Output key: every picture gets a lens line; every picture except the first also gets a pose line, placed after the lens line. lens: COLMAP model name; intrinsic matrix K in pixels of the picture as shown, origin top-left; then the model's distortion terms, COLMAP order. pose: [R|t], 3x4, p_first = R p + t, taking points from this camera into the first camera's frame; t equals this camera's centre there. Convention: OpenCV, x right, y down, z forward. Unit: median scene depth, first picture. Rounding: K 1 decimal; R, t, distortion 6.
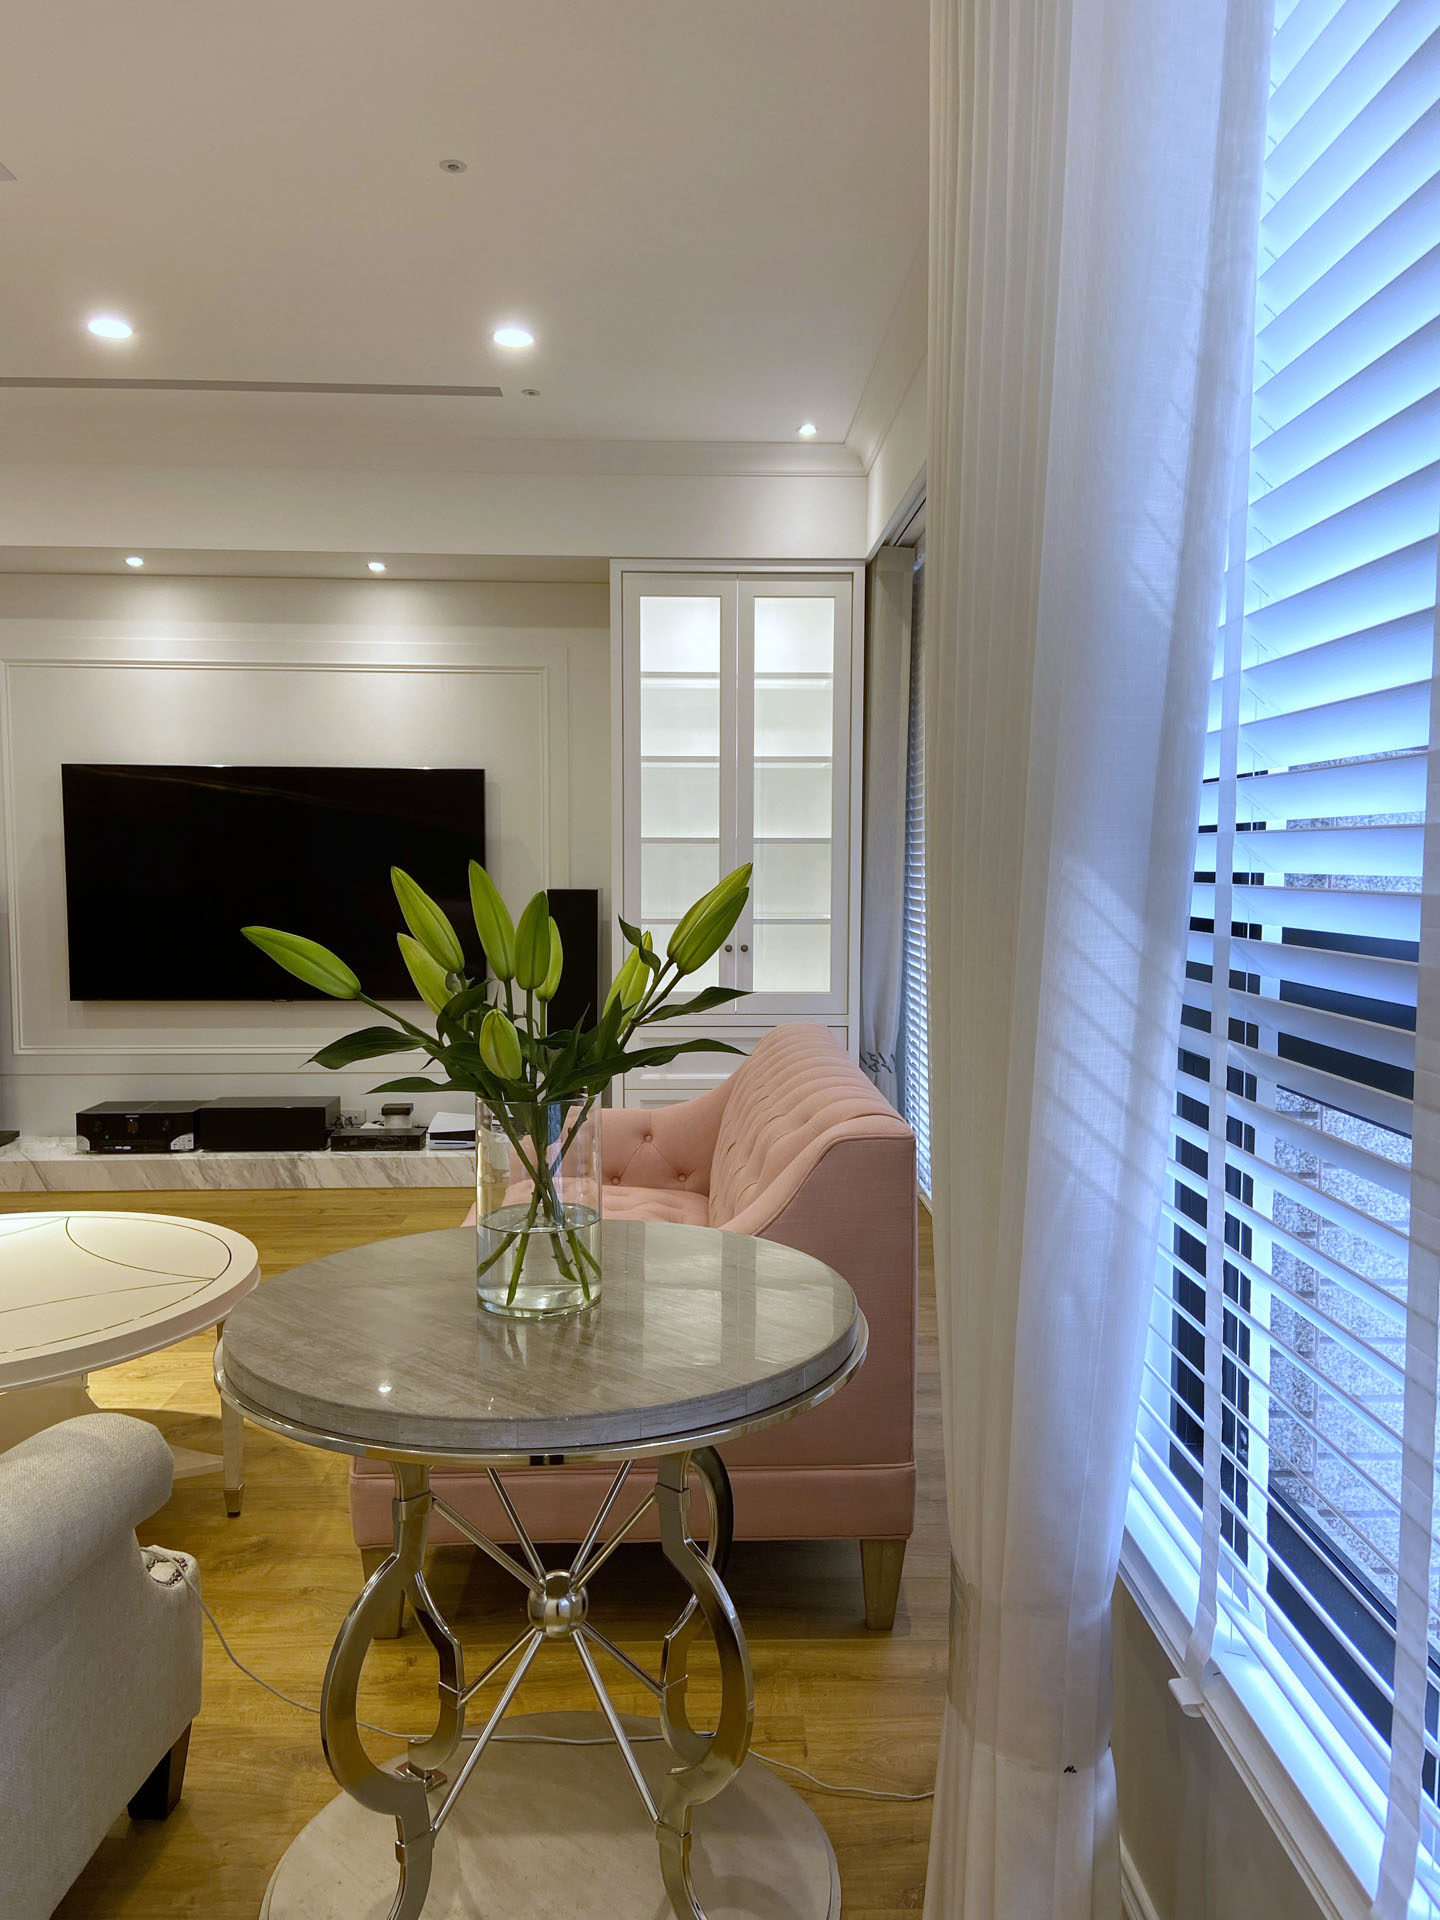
lens RADIAL K [[1440.1, 0, 719.1], [0, 1440.1, 979.3], [0, 0, 1]] dist [0.029701, 0.002774]
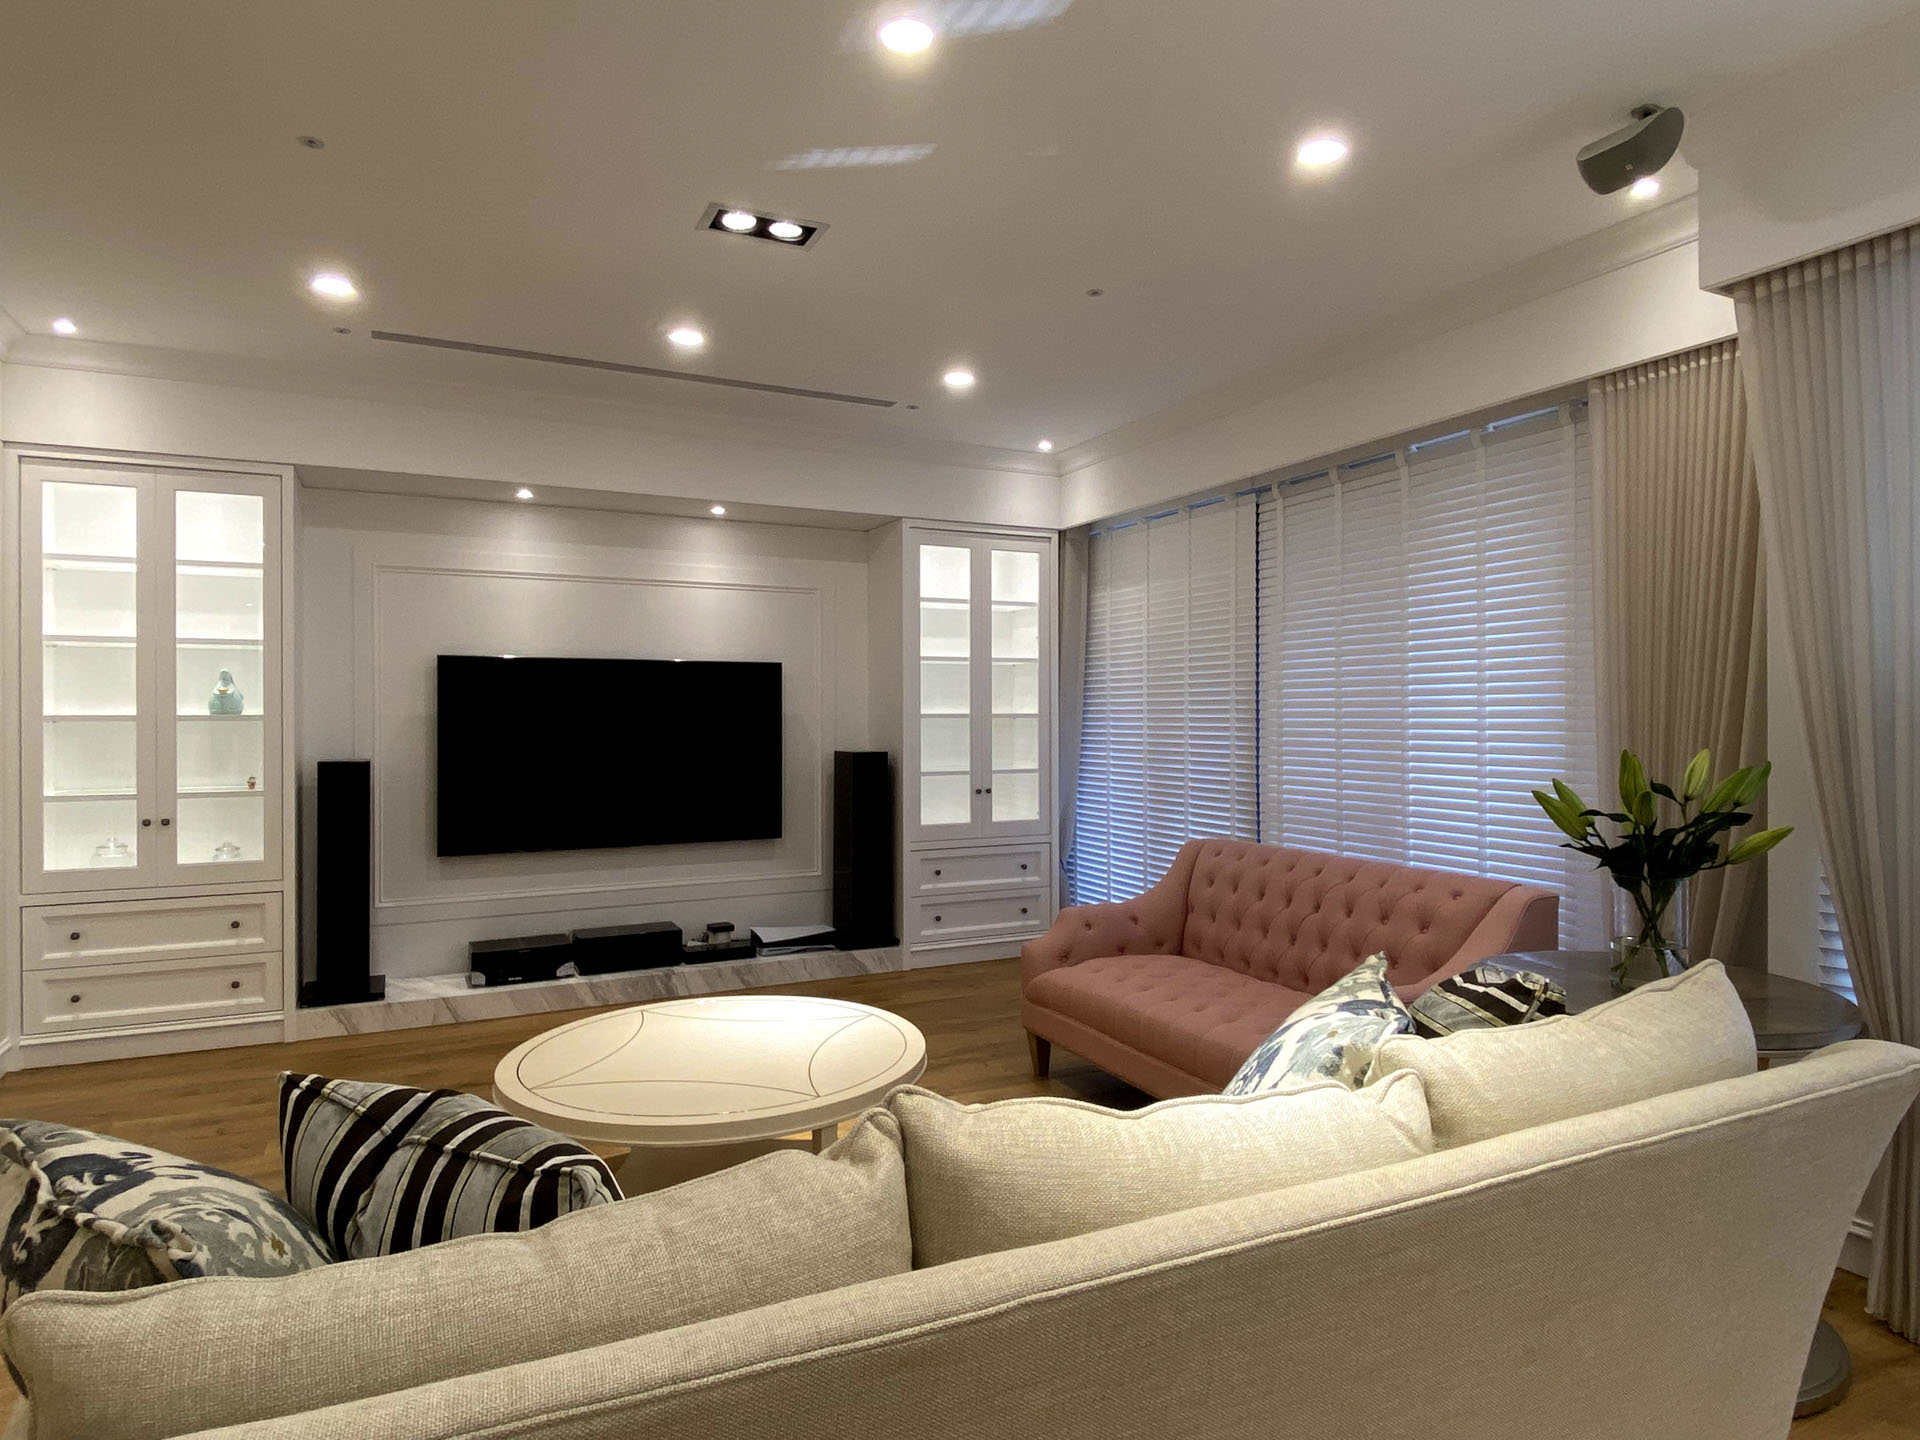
lens RADIAL K [[1108.8, 0, 960.4], [0, 1108.8, 707.8], [0, 0, 1]] dist [0.008692, 0.001409]
pose [[0.915029, -0.002664, 0.403378, -0.450312], [0.040178, 0.995608, -0.084565, -0.012379], [-0.401381, 0.093586, 0.911117, 0.008606]]
